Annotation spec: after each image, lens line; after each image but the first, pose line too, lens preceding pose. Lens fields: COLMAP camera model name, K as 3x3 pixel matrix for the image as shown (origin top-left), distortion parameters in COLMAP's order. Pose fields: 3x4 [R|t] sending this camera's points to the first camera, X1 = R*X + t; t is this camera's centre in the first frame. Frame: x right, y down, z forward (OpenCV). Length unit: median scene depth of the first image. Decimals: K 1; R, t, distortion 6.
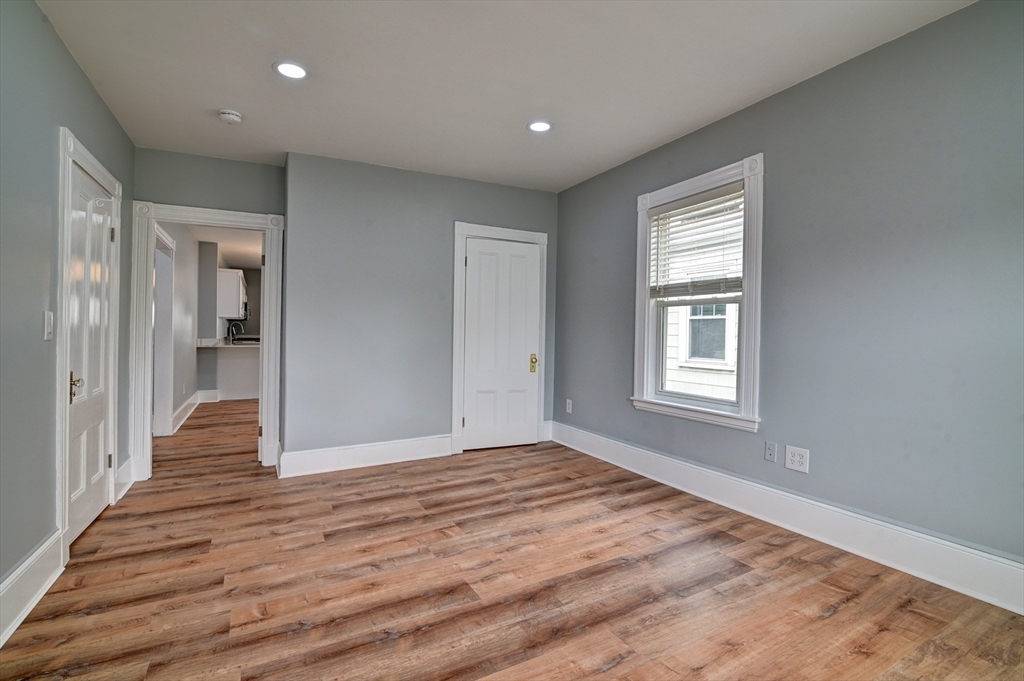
lens RADIAL K [[471.9, 0, 512.0], [0, 471.9, 340.5], [0, 0, 1]] dist [-0.022563, 0.000364]
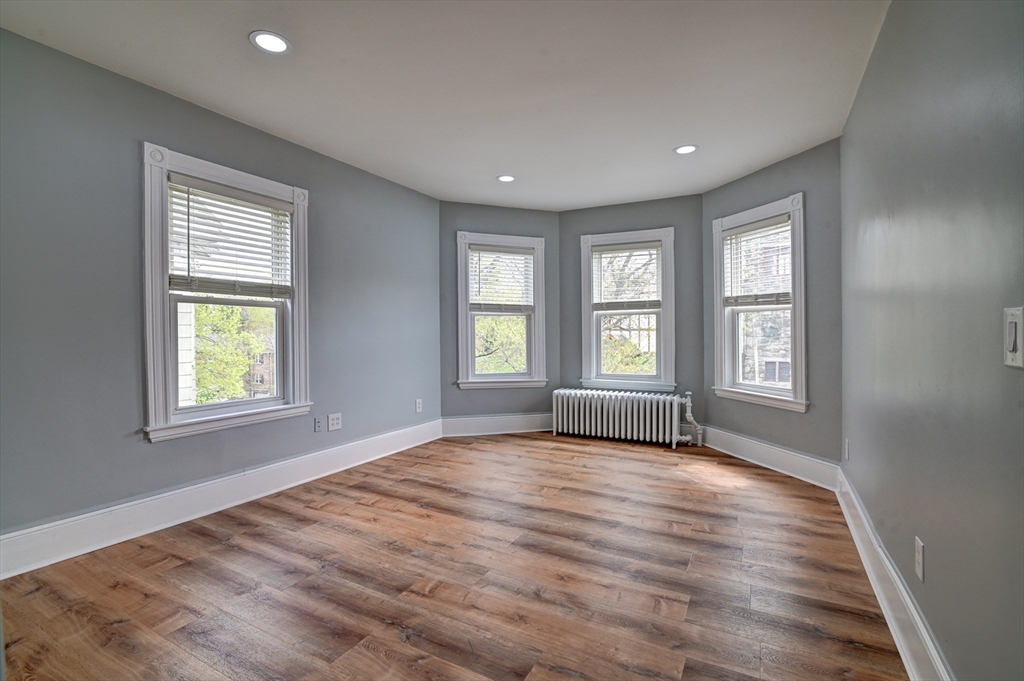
lens RADIAL K [[471.9, 0, 512.0], [0, 471.9, 340.5], [0, 0, 1]] dist [-0.022563, 0.000364]
pose [[-0.552131, -0.022645, 0.833450, -0.885945], [0.010640, 0.999358, 0.034201, -0.038532], [-0.833690, 0.027752, -0.551535, 1.336800]]
